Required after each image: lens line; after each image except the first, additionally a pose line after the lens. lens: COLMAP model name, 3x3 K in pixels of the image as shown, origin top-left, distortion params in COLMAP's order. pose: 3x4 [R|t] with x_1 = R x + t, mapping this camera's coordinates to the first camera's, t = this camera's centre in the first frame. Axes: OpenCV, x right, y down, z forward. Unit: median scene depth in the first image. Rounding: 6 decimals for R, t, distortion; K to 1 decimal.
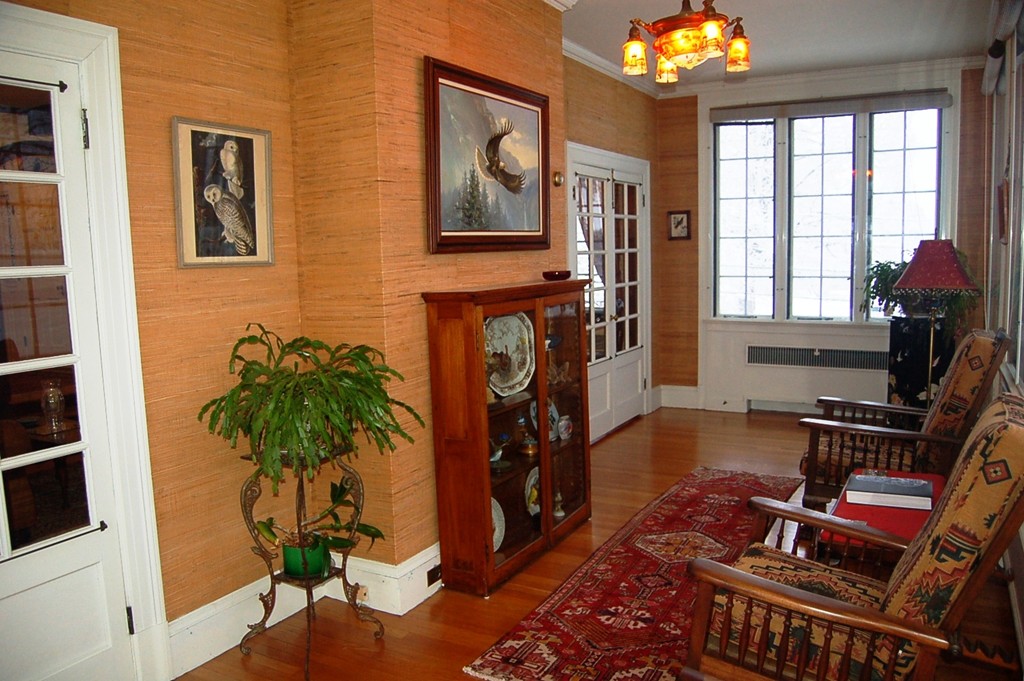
lens RADIAL K [[796.3, 0, 510.3], [0, 796.3, 338.7], [0, 0, 1]] dist [-0.076238, 0.011000]
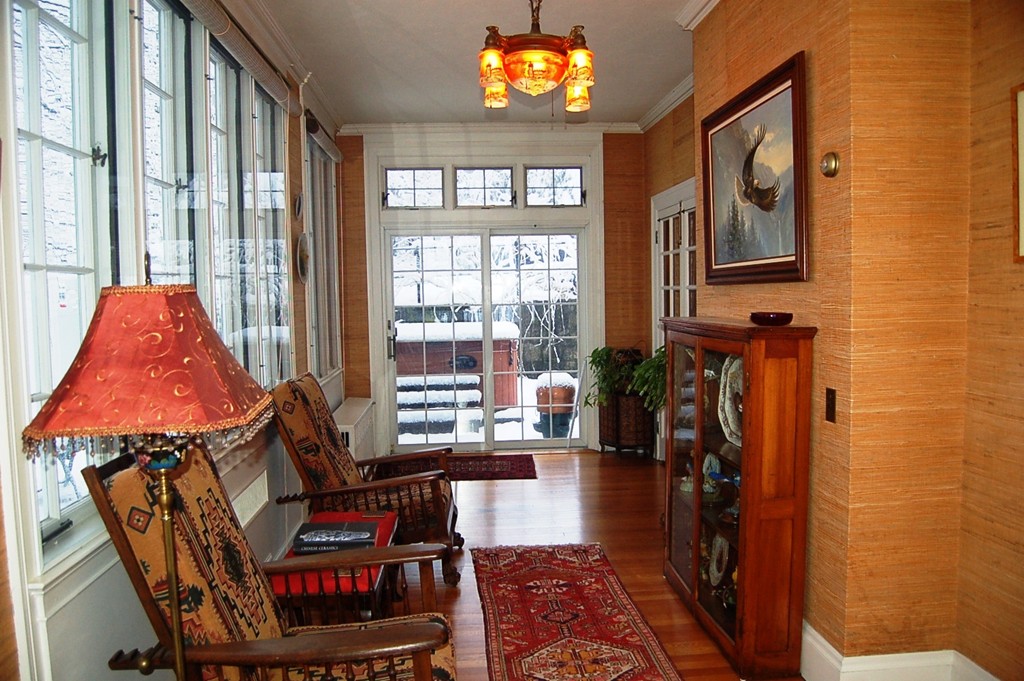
lens RADIAL K [[796.3, 0, 511.6], [0, 796.3, 340.6], [0, 0, 1]] dist [-0.076238, 0.011000]
pose [[-0.835526, 0.078701, -0.543785, 0.728012], [-0.018456, 0.985110, 0.170930, -0.203967], [0.549141, 0.152852, -0.821633, 1.679418]]
